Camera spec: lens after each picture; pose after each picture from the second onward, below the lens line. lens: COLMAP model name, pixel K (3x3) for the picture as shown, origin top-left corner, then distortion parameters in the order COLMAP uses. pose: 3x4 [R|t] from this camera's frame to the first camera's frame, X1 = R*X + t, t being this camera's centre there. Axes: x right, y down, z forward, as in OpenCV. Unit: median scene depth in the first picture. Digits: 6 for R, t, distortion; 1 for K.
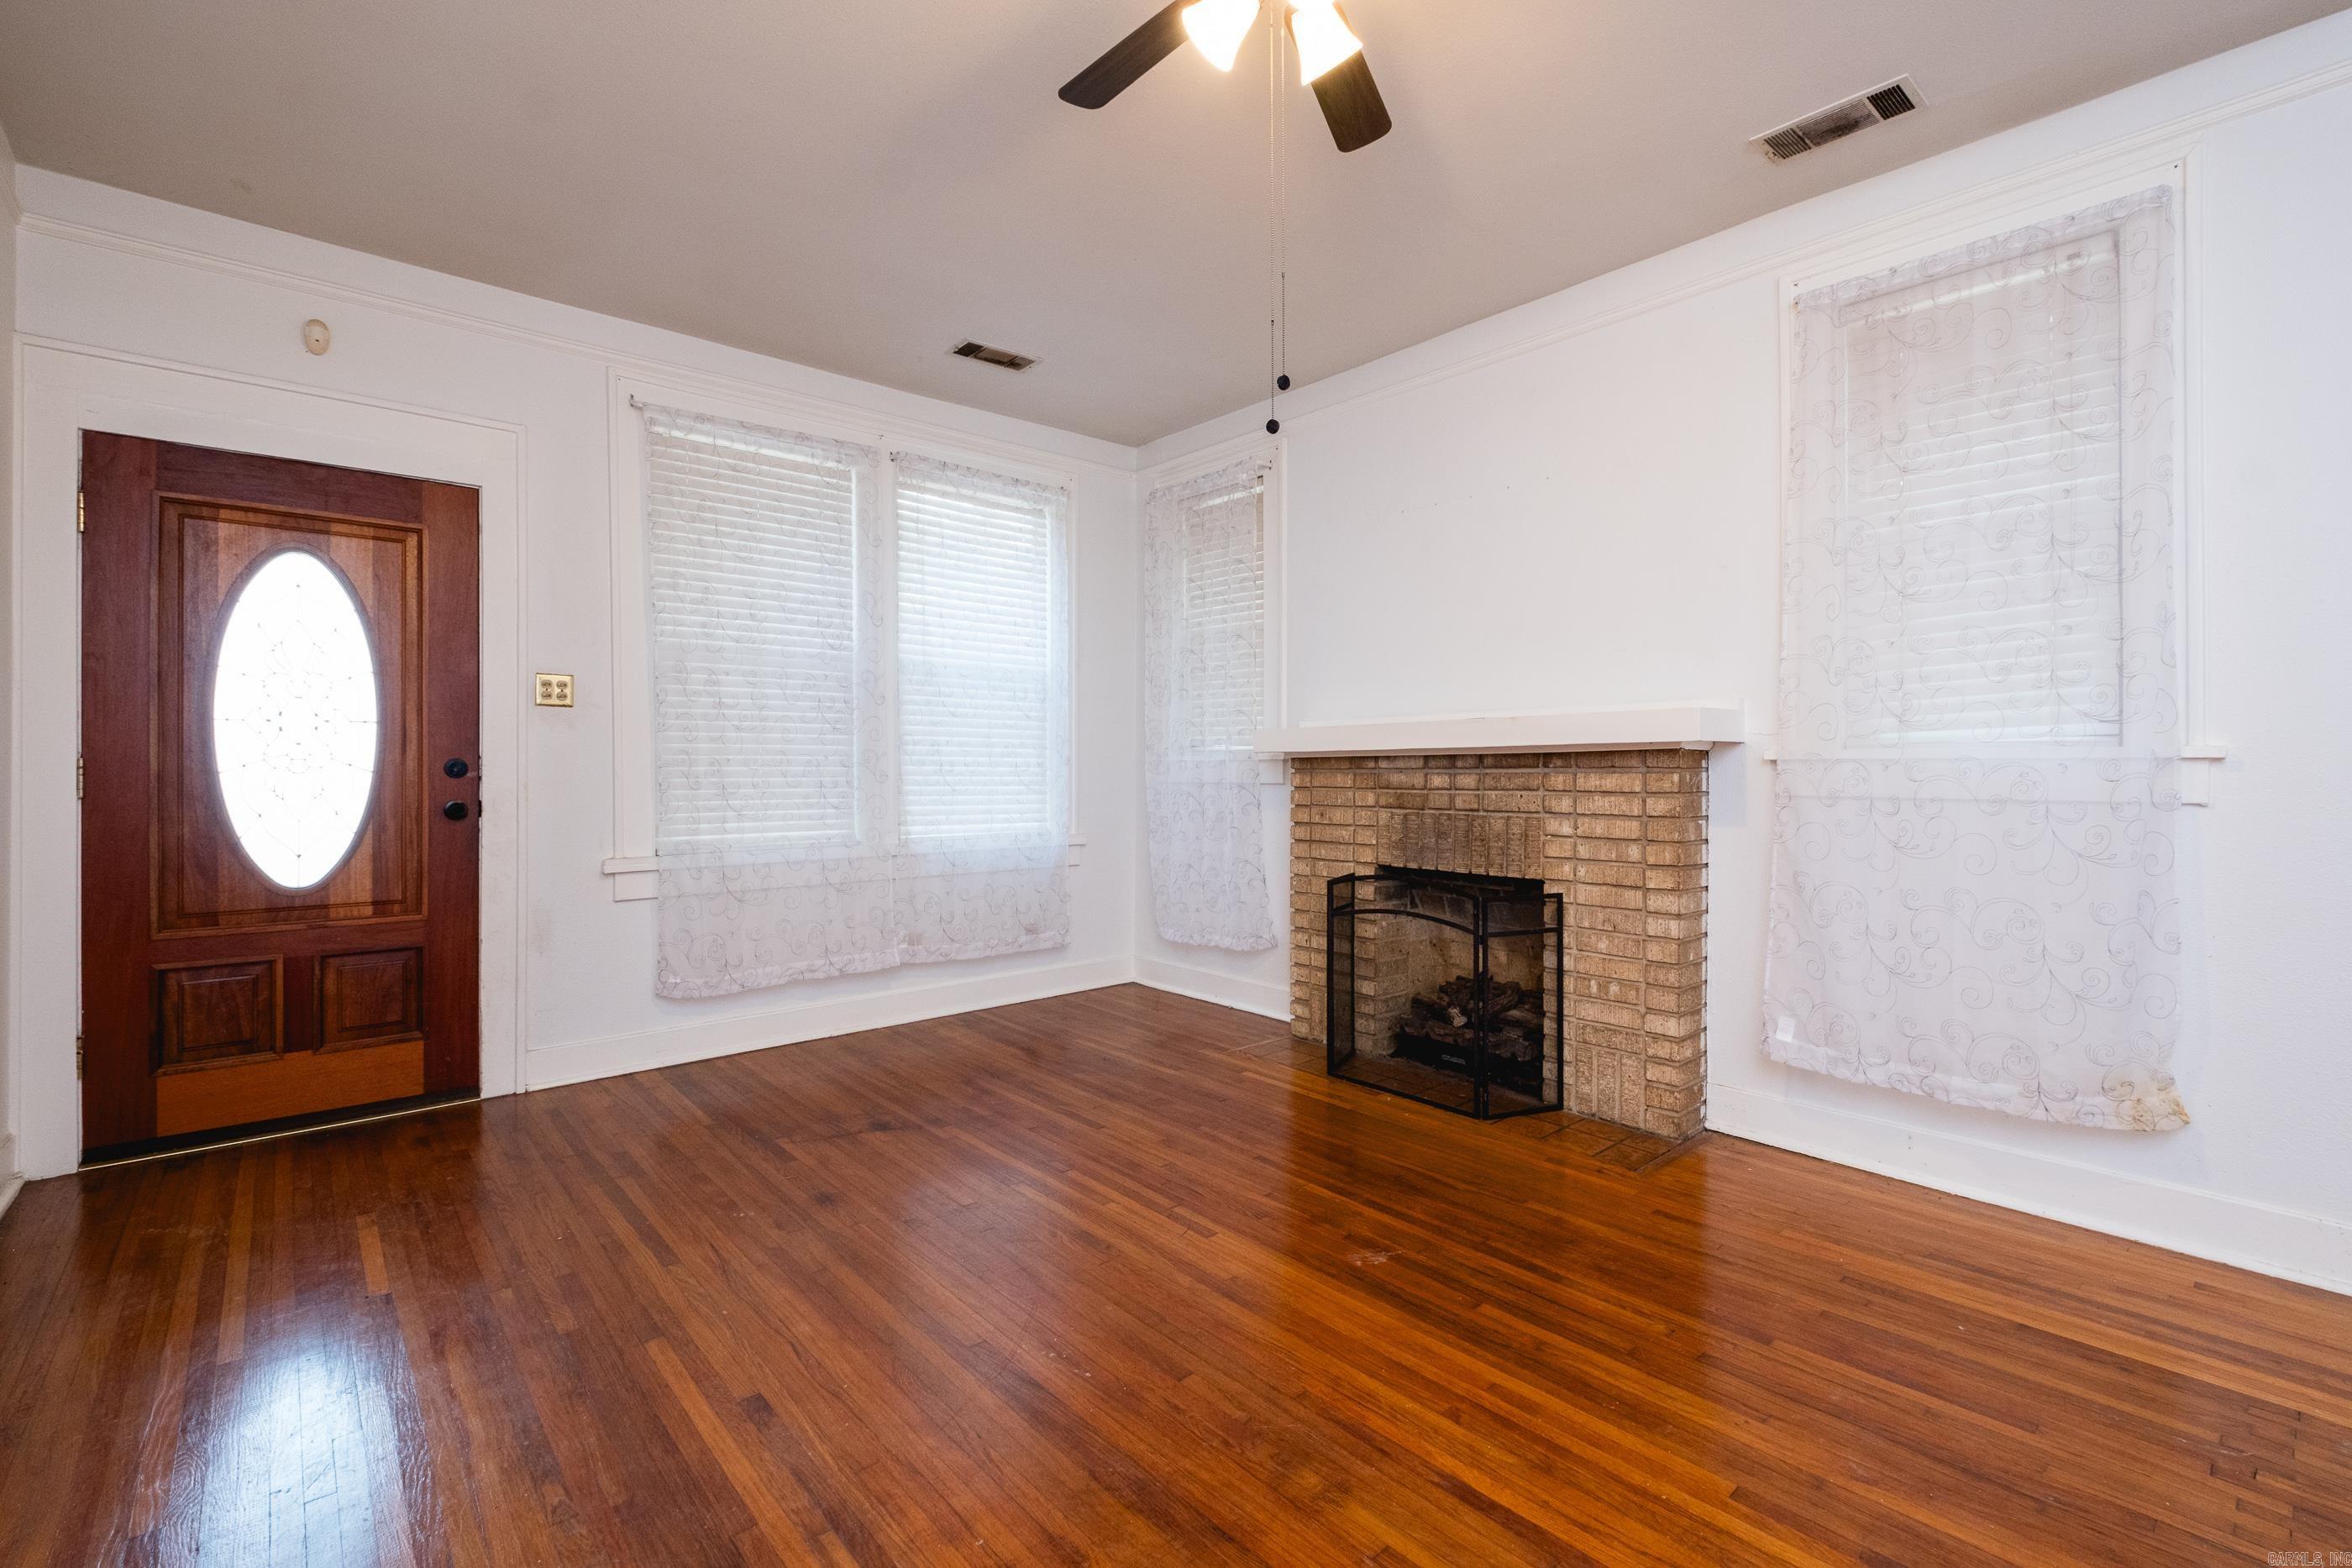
lens RADIAL K [[1021.7, 0, 1190.3], [0, 1021.7, 772.0], [0, 0, 1]] dist [0.002635, -0.000040]
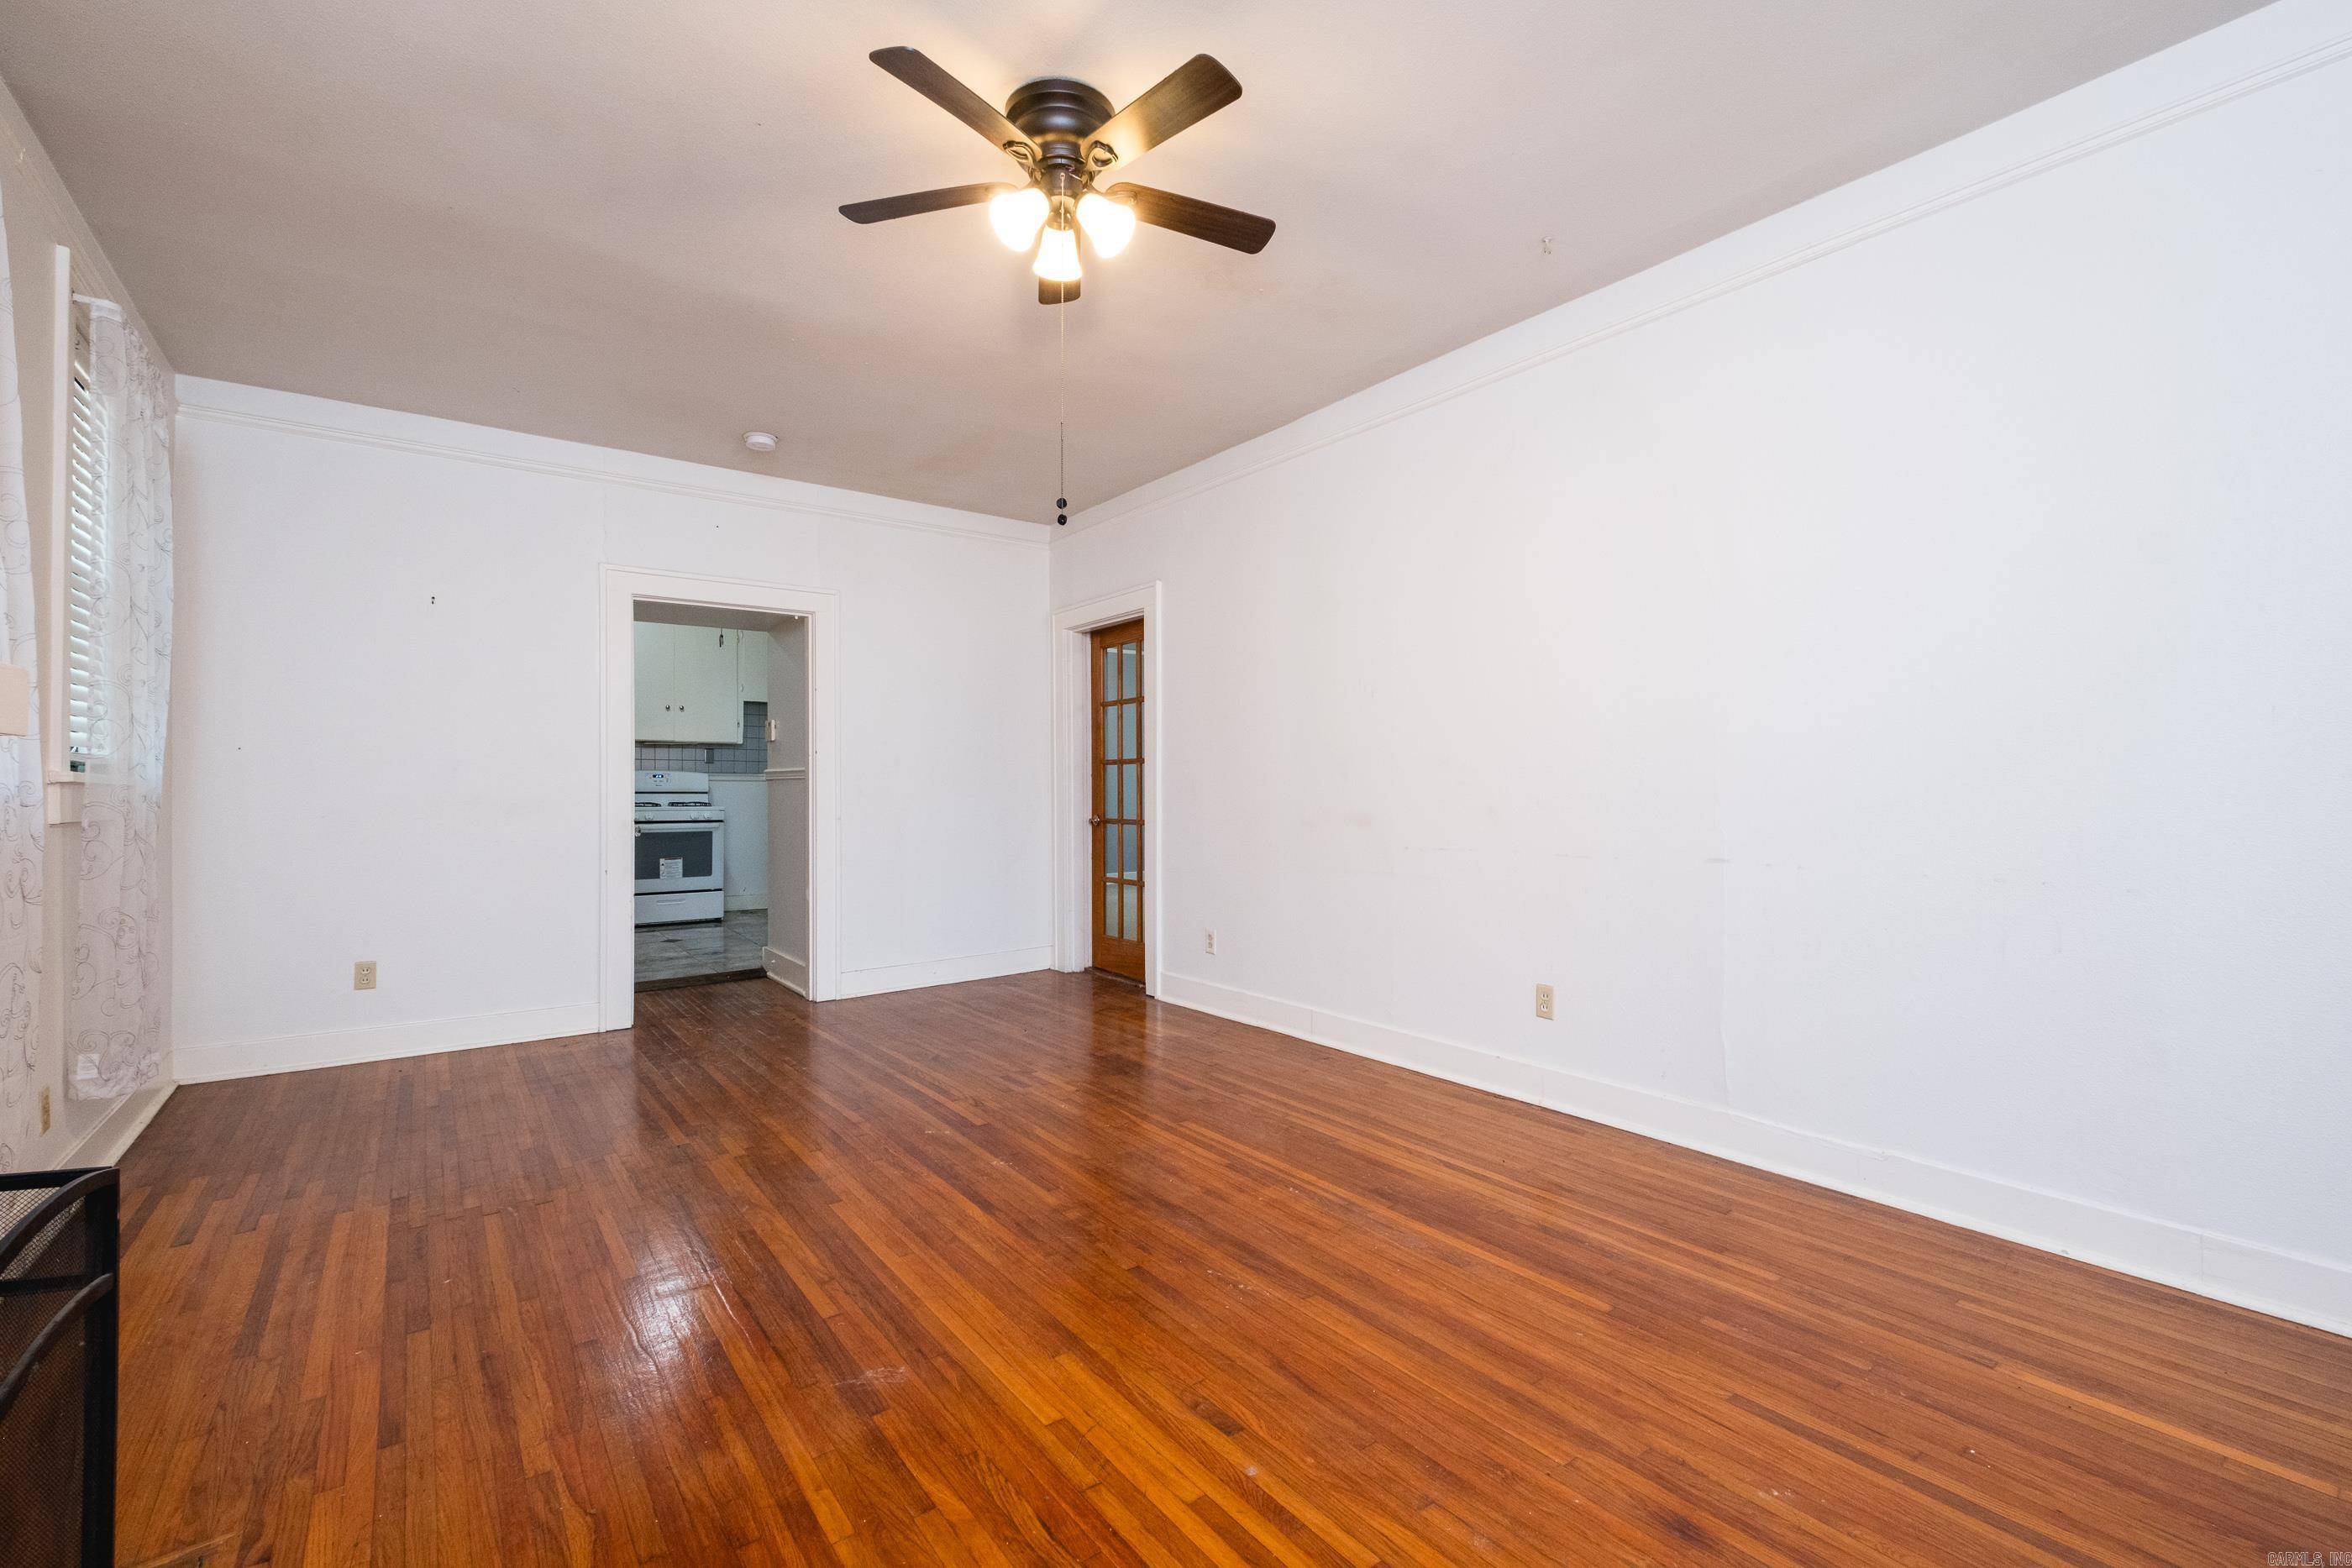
lens RADIAL K [[1020.4, 0, 1176.0], [0, 1020.4, 784.0], [0, 0, 1]] dist [-0.000725, -0.000193]
pose [[-0.995952, 0.002577, 0.089851, -0.098131], [0.002420, 0.999995, -0.001860, -0.004038], [-0.089856, -0.001635, -0.995953, 1.281772]]
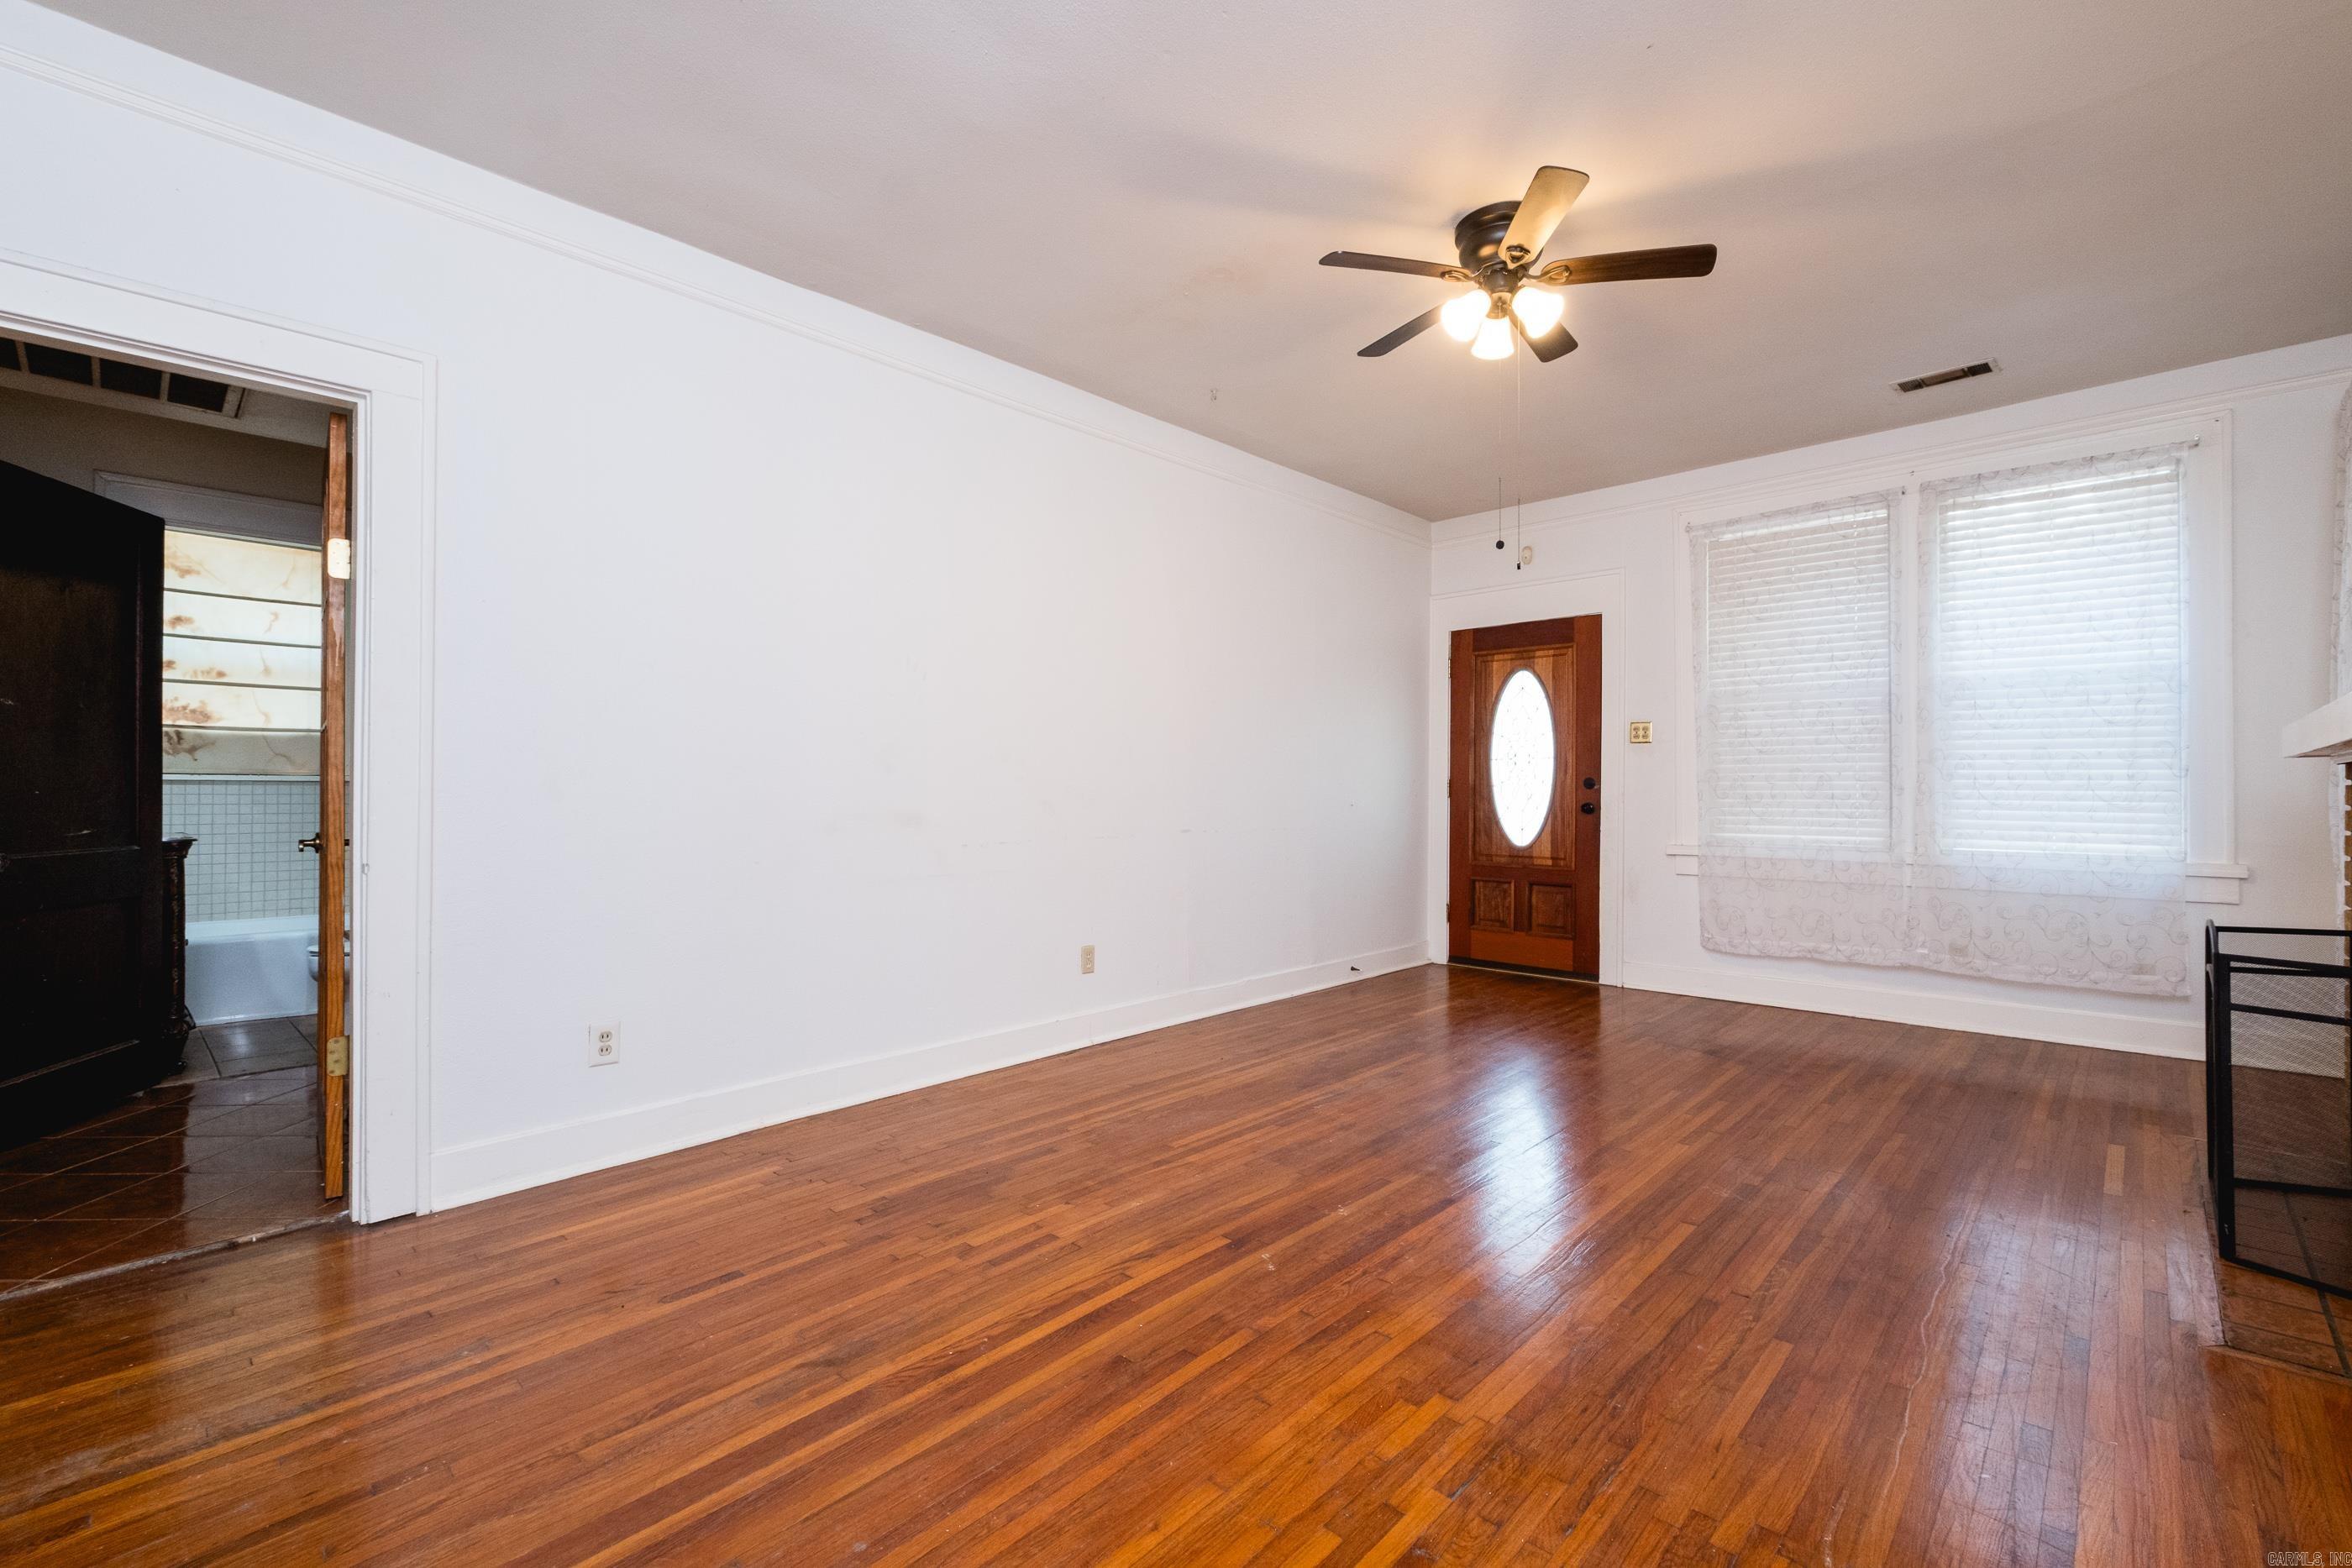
lens RADIAL K [[1024.2, 0, 1199.7], [0, 1024.2, 785.0], [0, 0, 1]] dist [0.002253, -0.000341]
pose [[0.104308, -0.002851, -0.994541, 0.924034], [-0.000990, 0.999995, -0.002970, 0.004389], [0.994545, 0.001294, 0.104305, 0.191539]]
